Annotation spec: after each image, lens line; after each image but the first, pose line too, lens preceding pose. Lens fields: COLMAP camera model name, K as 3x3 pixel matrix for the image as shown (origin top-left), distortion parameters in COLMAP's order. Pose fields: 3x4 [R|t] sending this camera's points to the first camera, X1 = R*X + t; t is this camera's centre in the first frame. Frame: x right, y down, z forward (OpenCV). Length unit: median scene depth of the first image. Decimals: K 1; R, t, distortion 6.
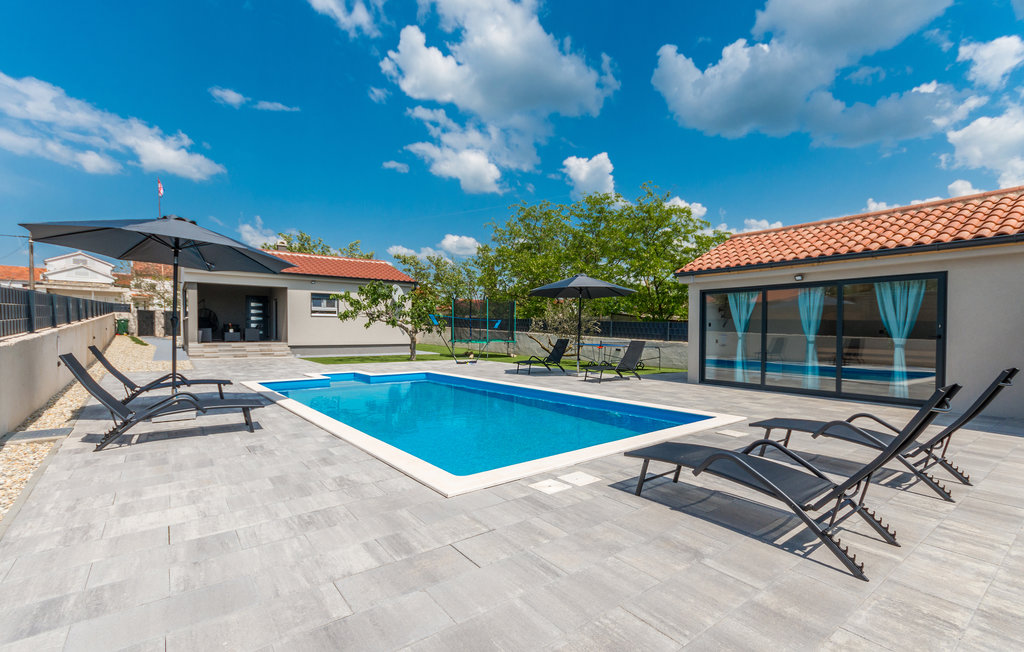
lens RADIAL K [[455.3, 0, 512.4], [0, 455.3, 352.9], [0, 0, 1]] dist [0.019911, 0.000193]
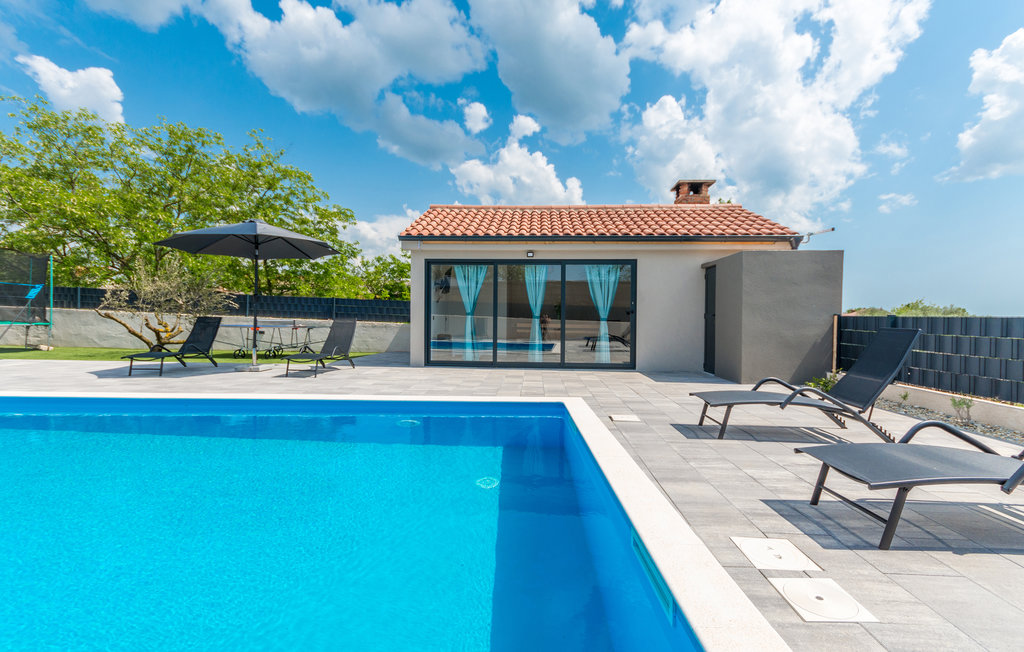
lens RADIAL K [[455.3, 0, 512.4], [0, 455.3, 352.9], [0, 0, 1]] dist [0.019911, 0.000193]
pose [[0.623935, -0.063966, 0.778854, -0.156190], [0.032566, 0.997907, 0.055868, -0.002131], [-0.780798, -0.009494, 0.624712, 0.302739]]
